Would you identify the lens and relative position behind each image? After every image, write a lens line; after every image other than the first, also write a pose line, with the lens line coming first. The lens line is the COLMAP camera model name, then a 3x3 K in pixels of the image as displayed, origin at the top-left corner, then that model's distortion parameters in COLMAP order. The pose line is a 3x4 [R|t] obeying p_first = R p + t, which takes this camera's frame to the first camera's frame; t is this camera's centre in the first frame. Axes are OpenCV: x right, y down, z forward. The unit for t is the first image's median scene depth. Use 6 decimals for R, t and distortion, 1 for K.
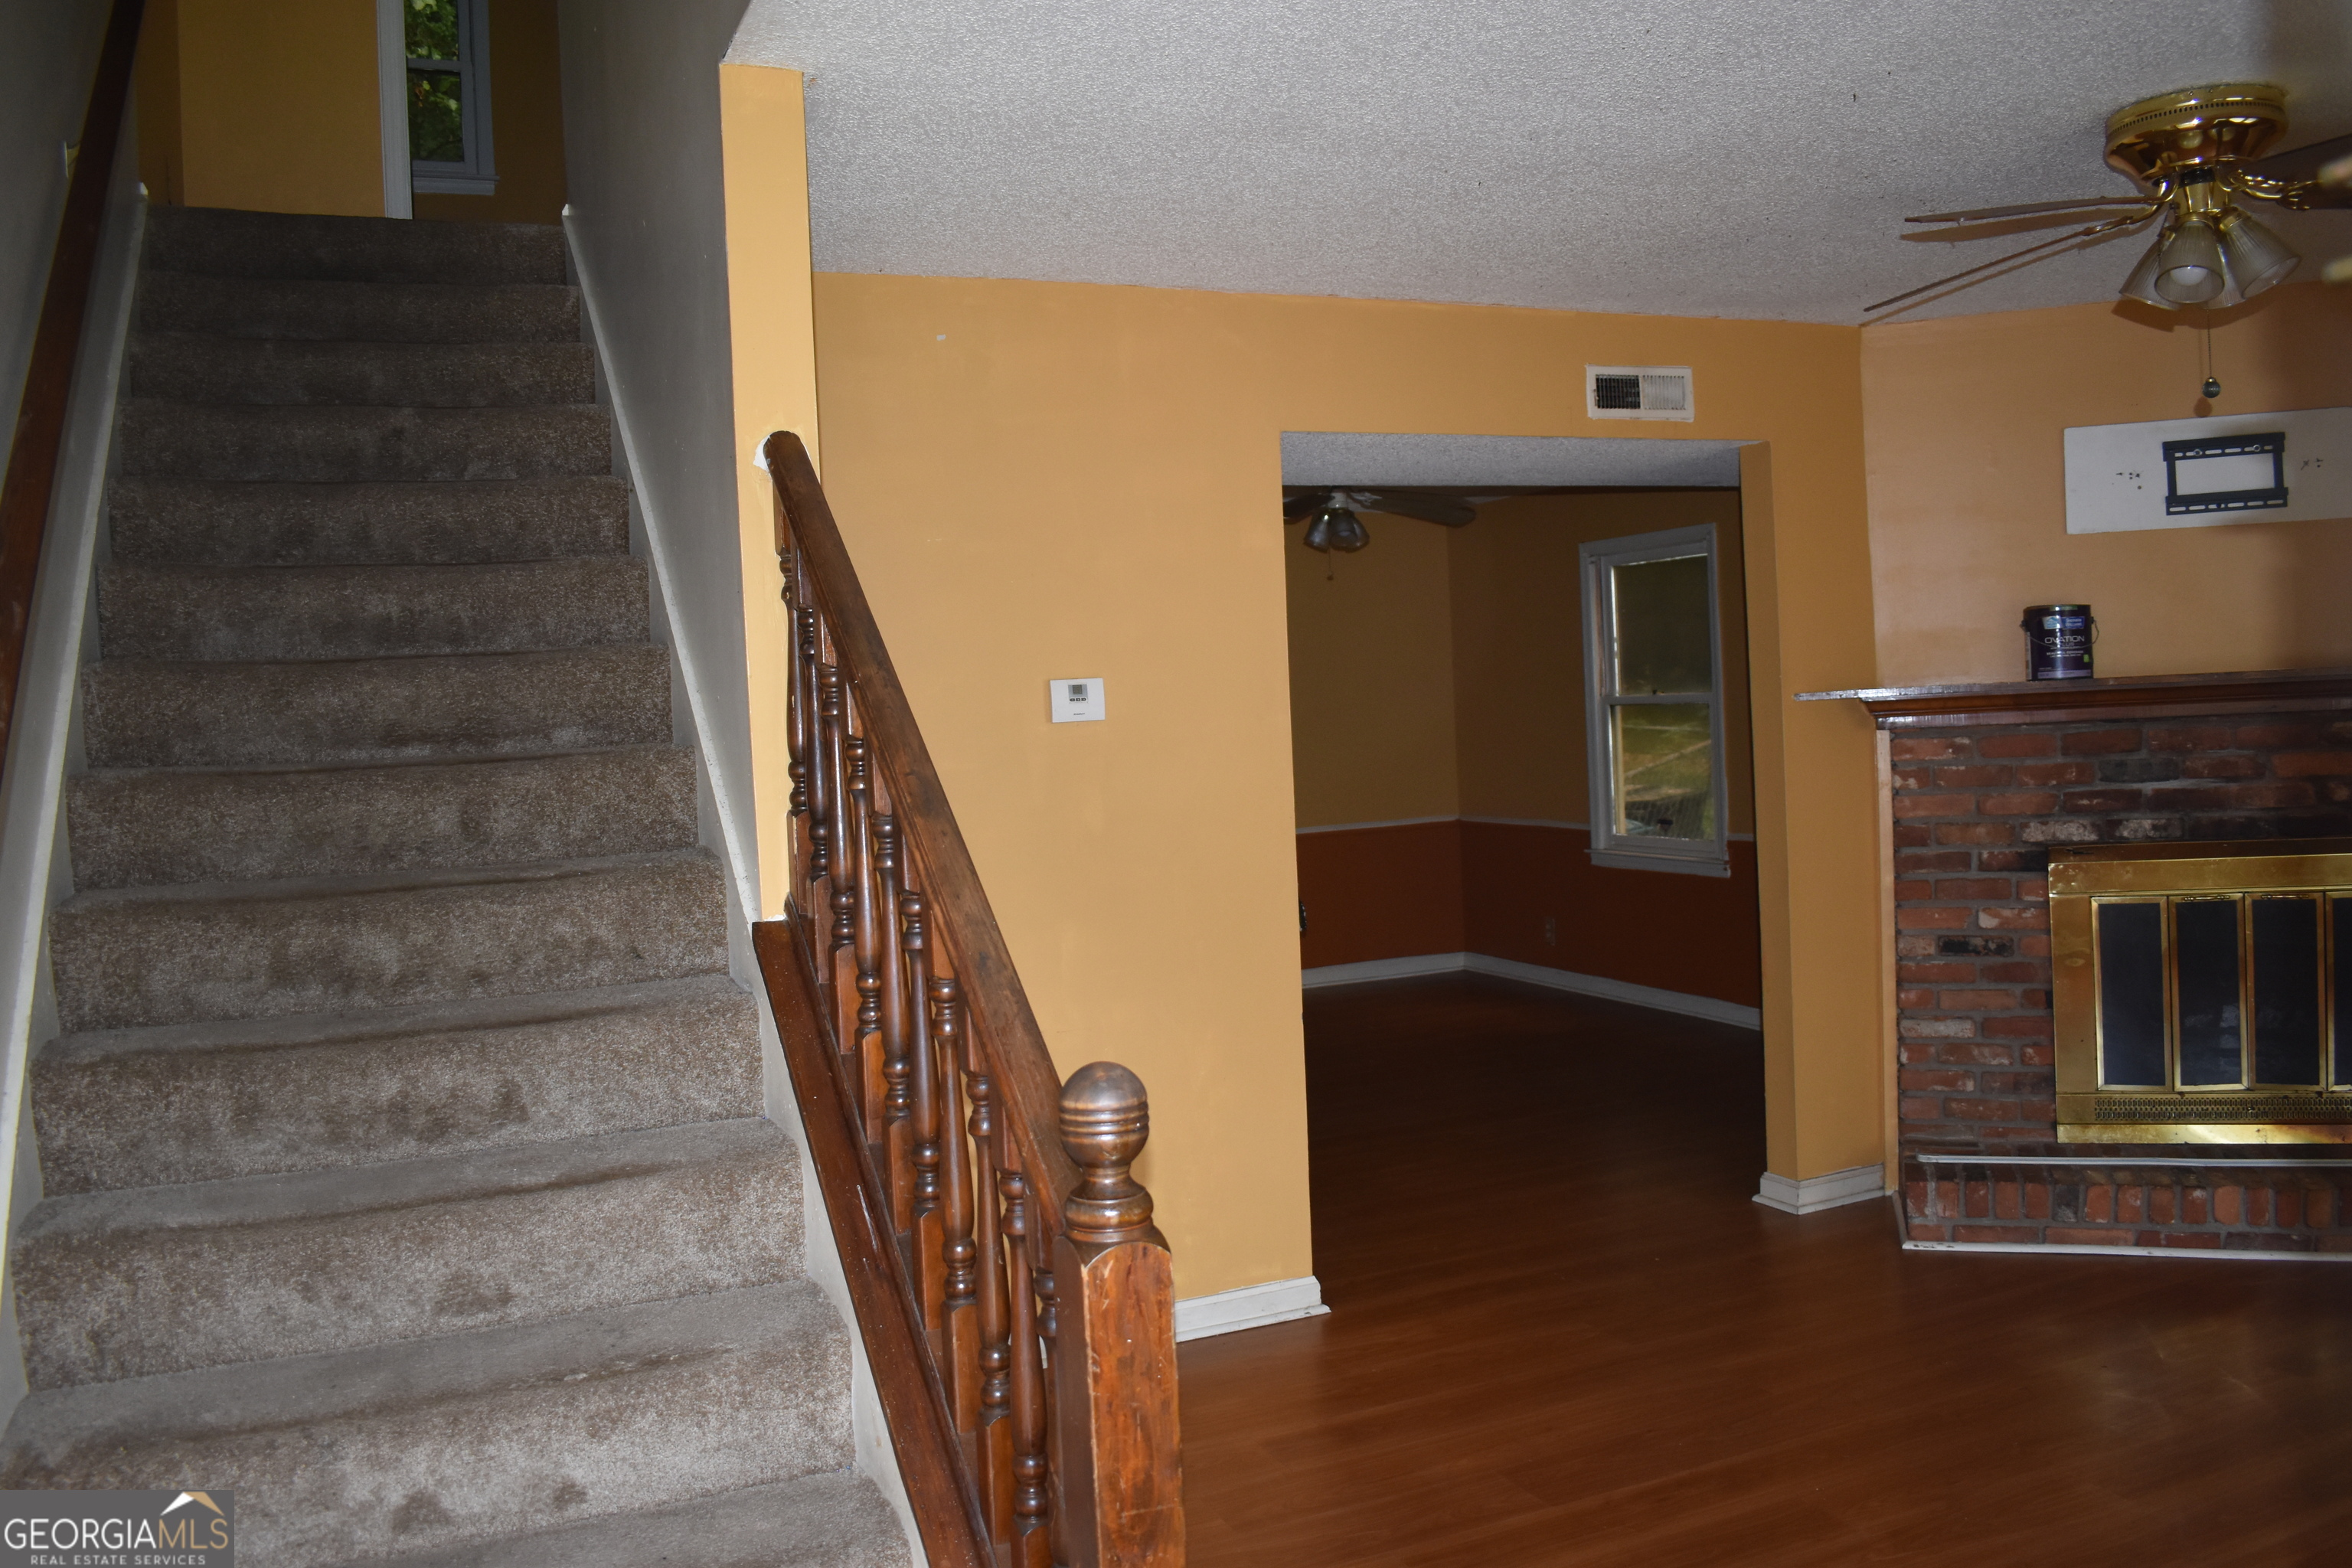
lens RADIAL K [[1830.8, 0, 1176.0], [0, 1830.8, 784.0], [0, 0, 1]] dist [-0.098427, 0.018362]
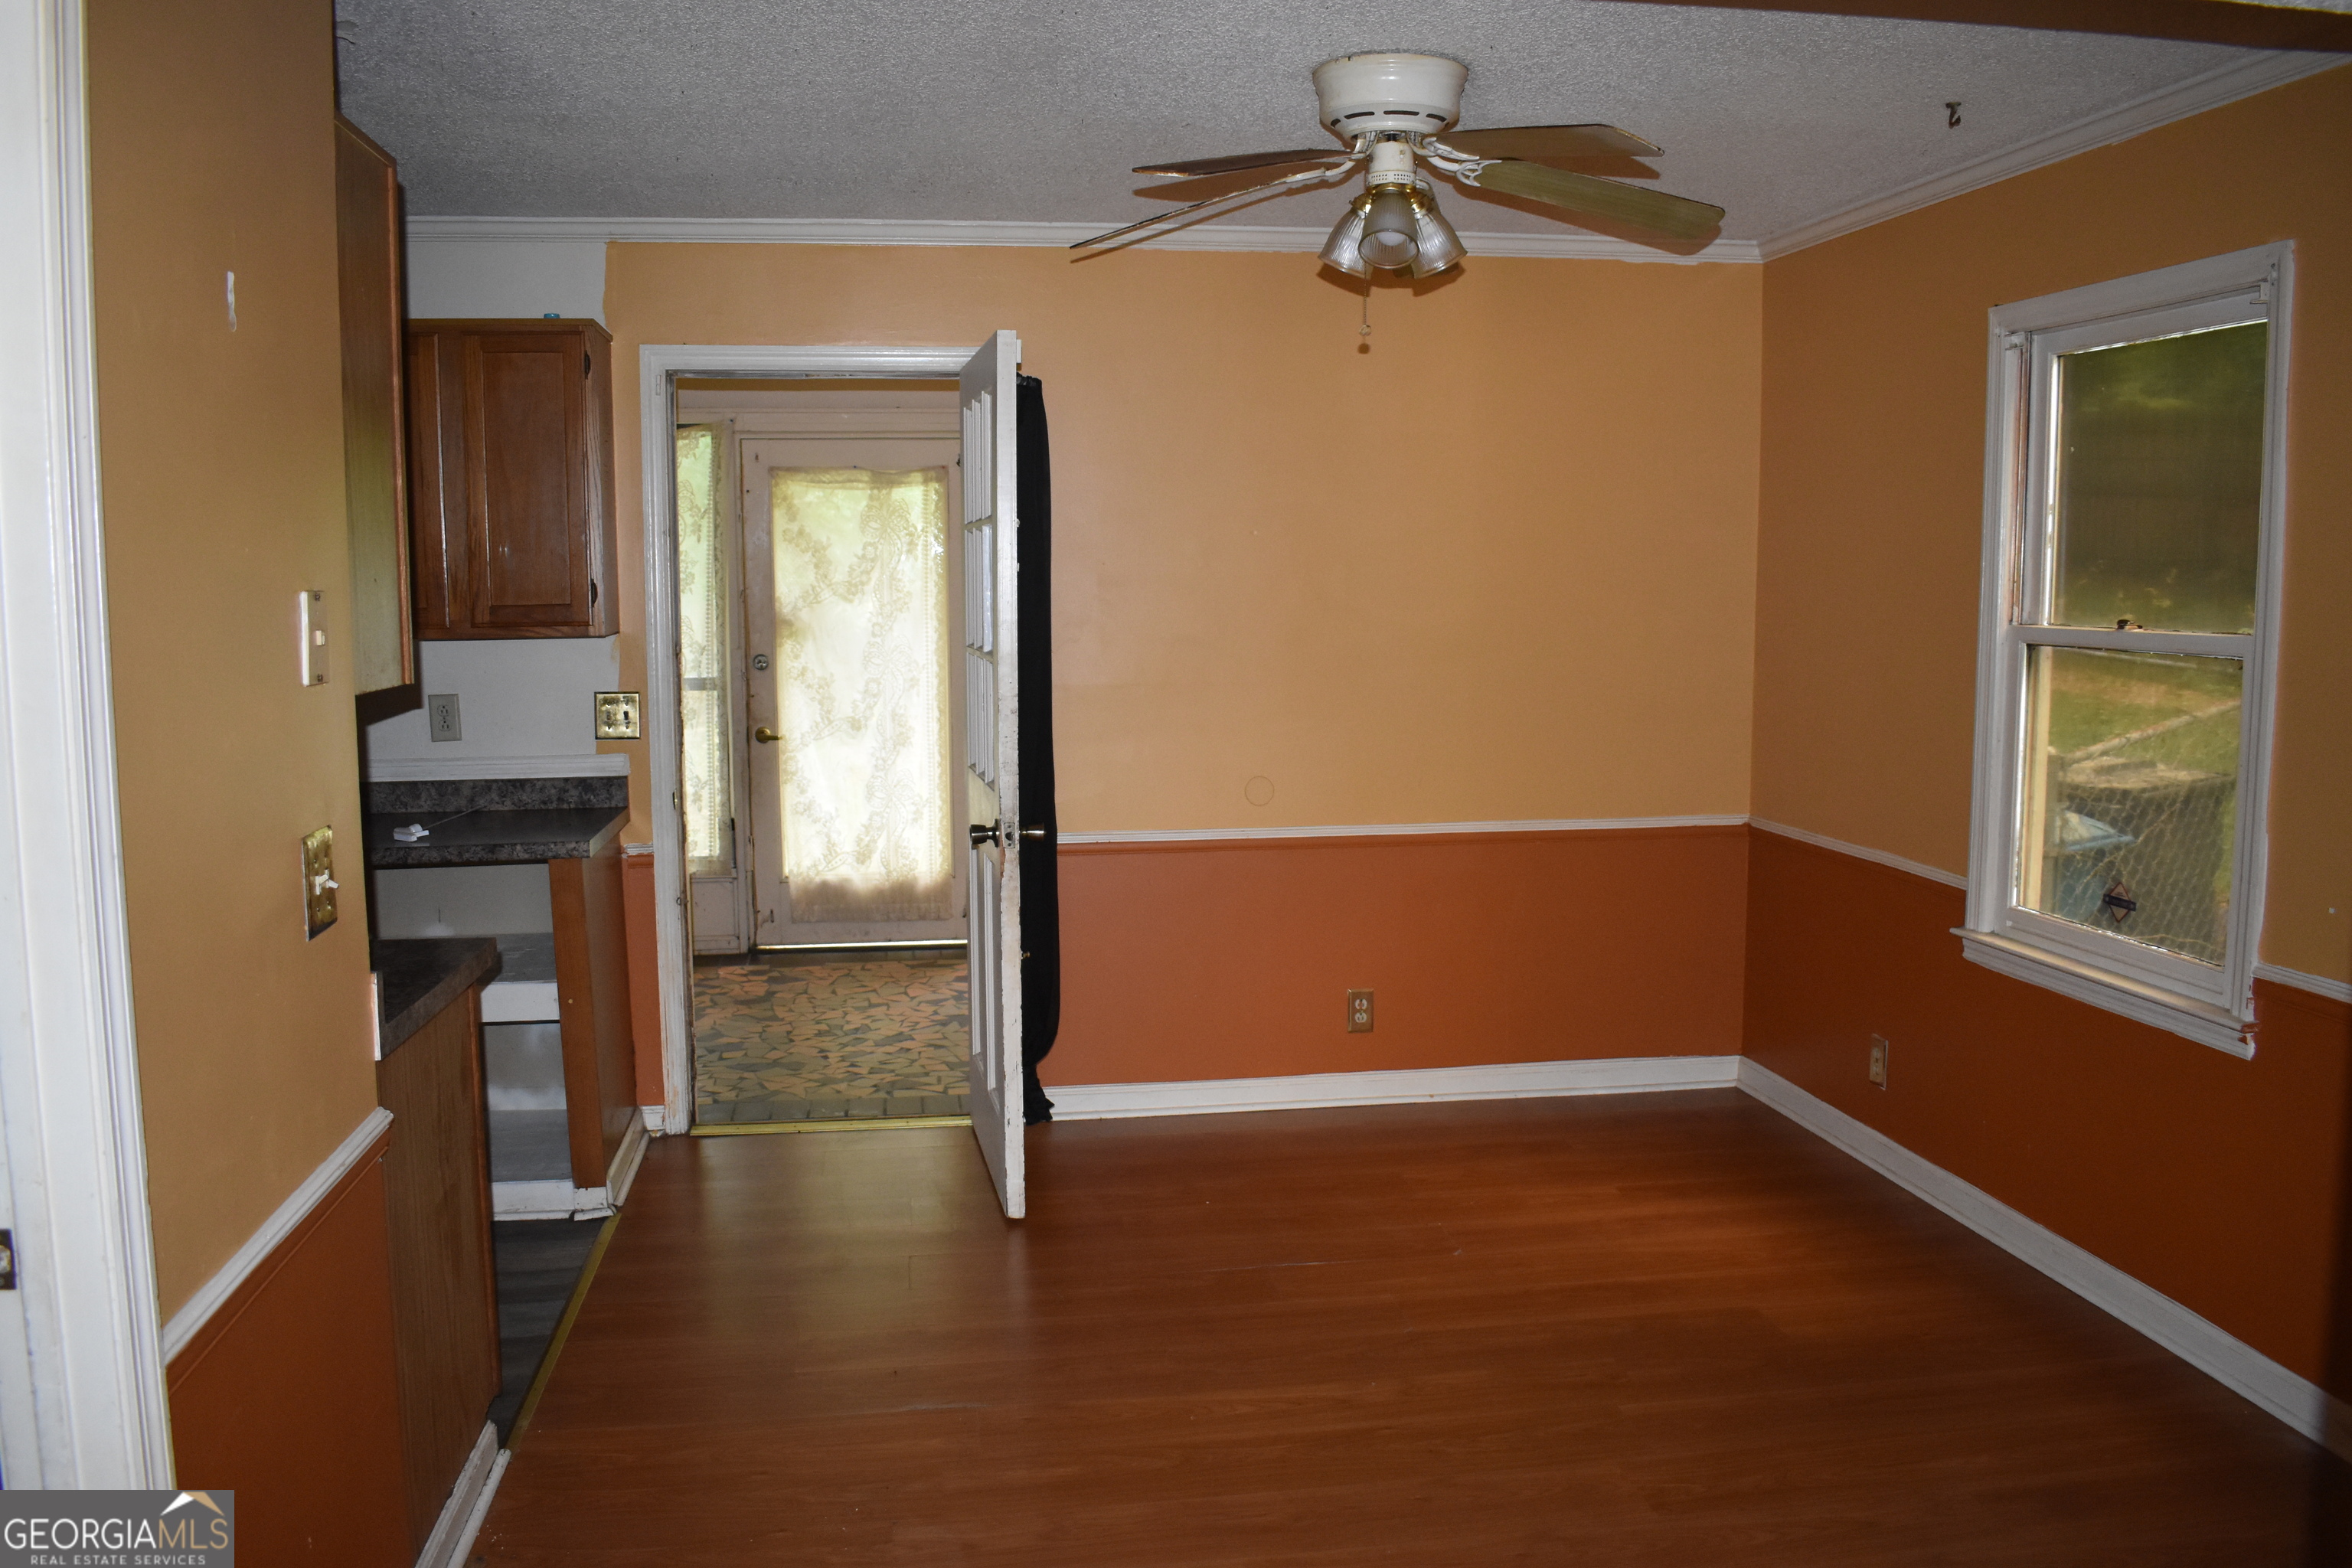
lens RADIAL K [[1830.8, 0, 1176.0], [0, 1830.8, 784.0], [0, 0, 1]] dist [-0.098427, 0.018362]
pose [[0.963657, 0.076609, -0.255924, 0.249852], [-0.056785, 0.994848, 0.083981, -0.058002], [0.261039, -0.066396, 0.963042, 0.826242]]
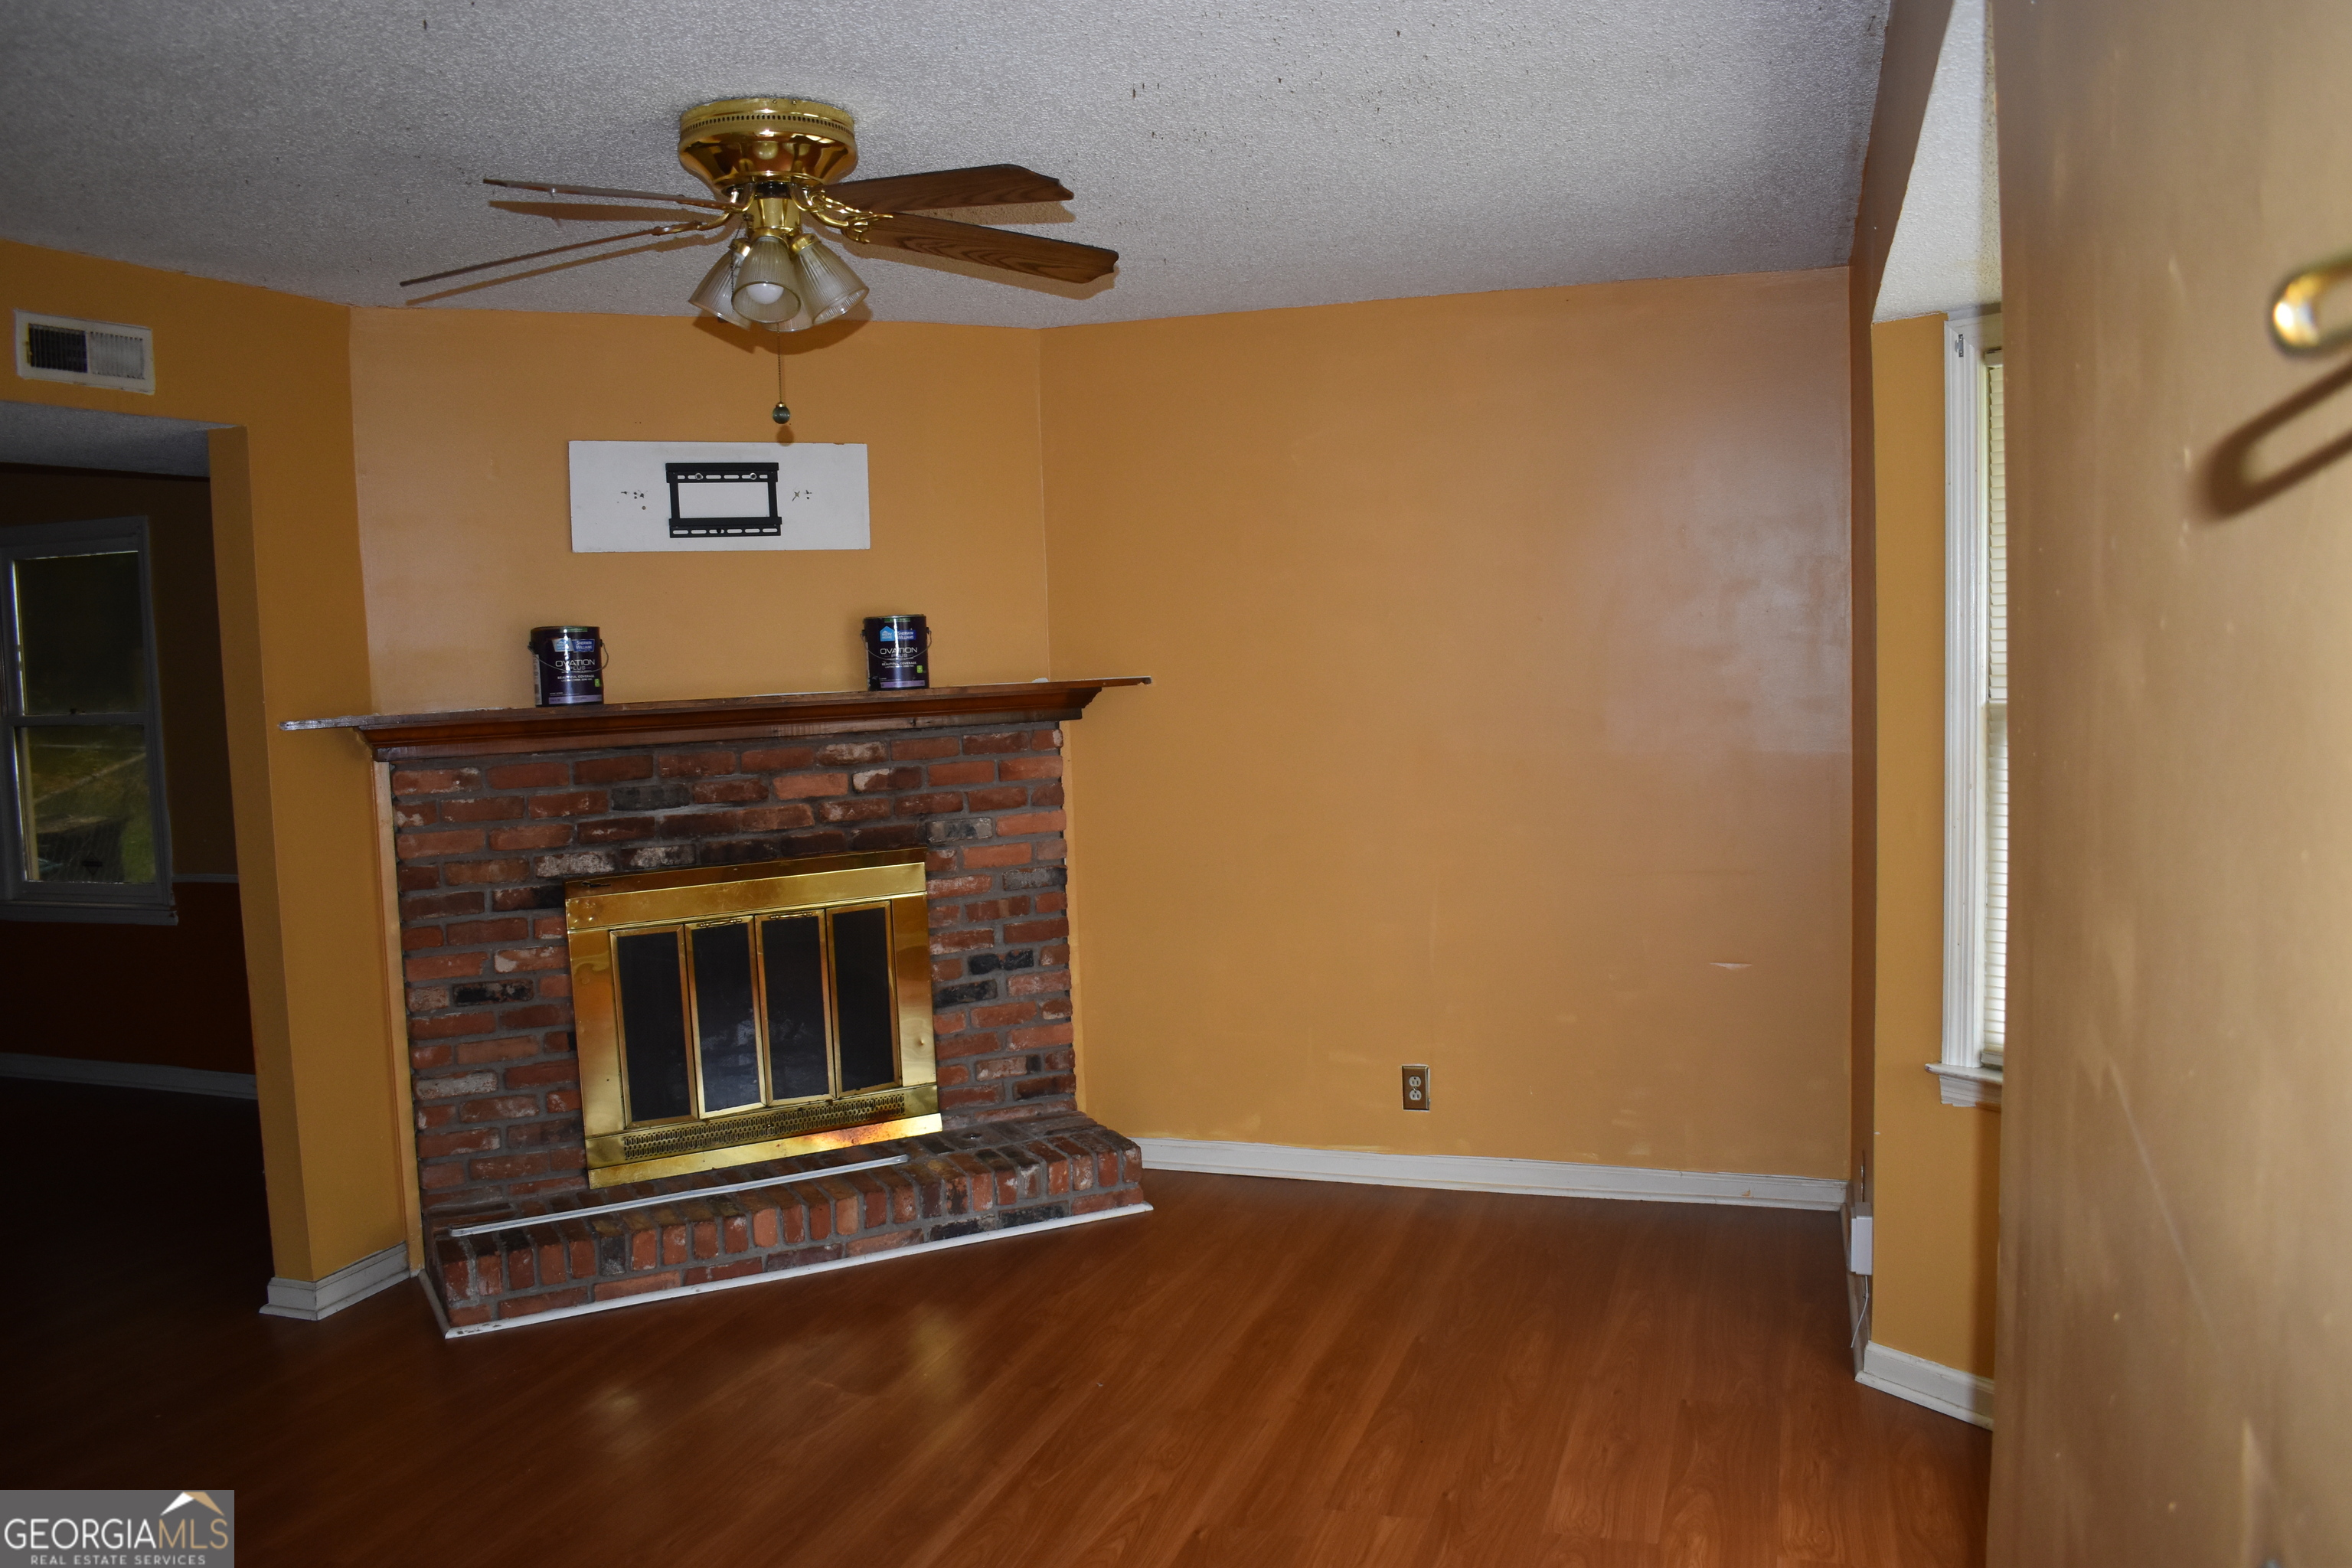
lens RADIAL K [[1830.8, 0, 1176.0], [0, 1830.8, 784.0], [0, 0, 1]] dist [-0.098427, 0.018362]
pose [[0.670055, -0.030181, 0.741697, -0.005334], [0.031633, 0.999426, 0.012091, -0.017691], [-0.741637, 0.015361, 0.670626, 0.115383]]
